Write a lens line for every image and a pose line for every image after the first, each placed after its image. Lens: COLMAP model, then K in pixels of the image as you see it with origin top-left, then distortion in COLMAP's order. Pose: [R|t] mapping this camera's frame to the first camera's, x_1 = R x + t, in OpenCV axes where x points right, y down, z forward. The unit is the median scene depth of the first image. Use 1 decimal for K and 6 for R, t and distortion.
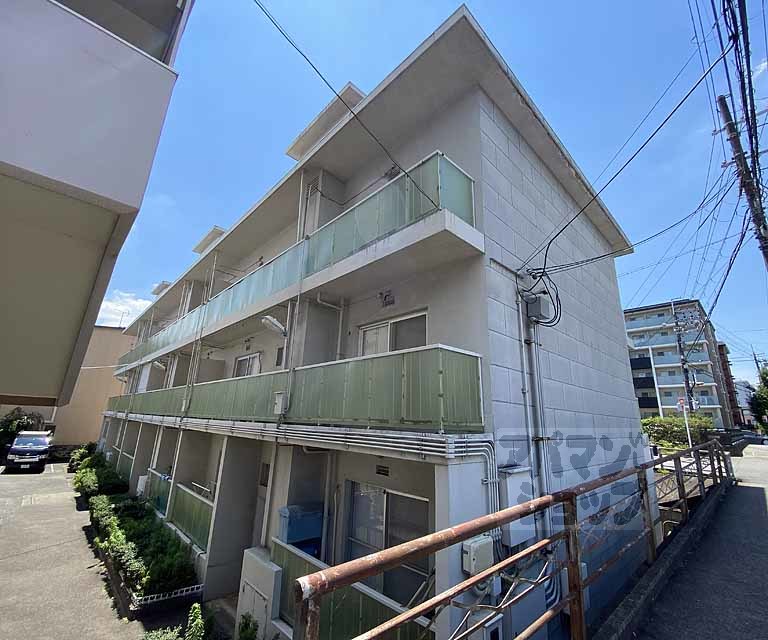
lens RADIAL K [[350.0, 0, 383.3], [0, 350.0, 320.9], [0, 0, 1]] dist [-0.005198, -0.000964]
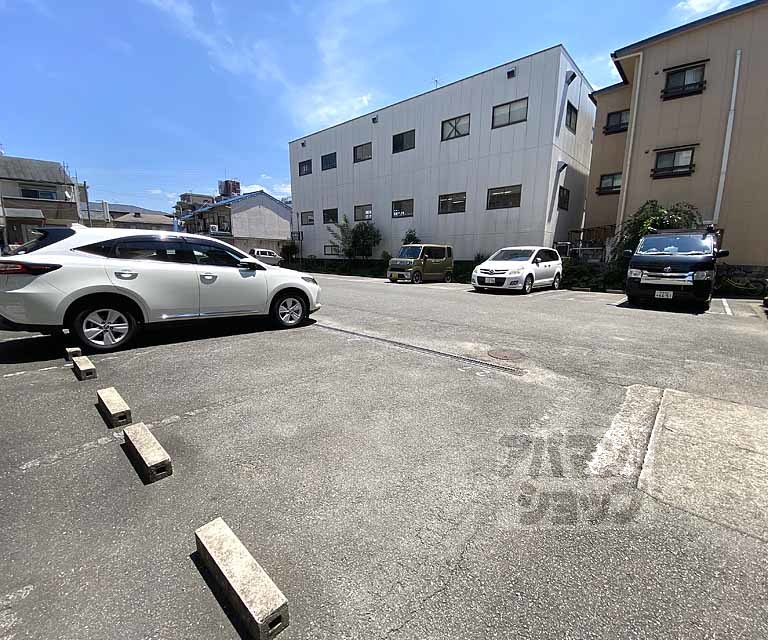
lens RADIAL K [[350.0, 0, 382.2], [0, 350.0, 320.8], [0, 0, 1]] dist [-0.005198, -0.000964]
pose [[0.065797, 0.157977, -0.985248, -0.606566], [0.275160, 0.946232, 0.170096, 0.273689], [0.959144, -0.282292, 0.018790, 0.631115]]
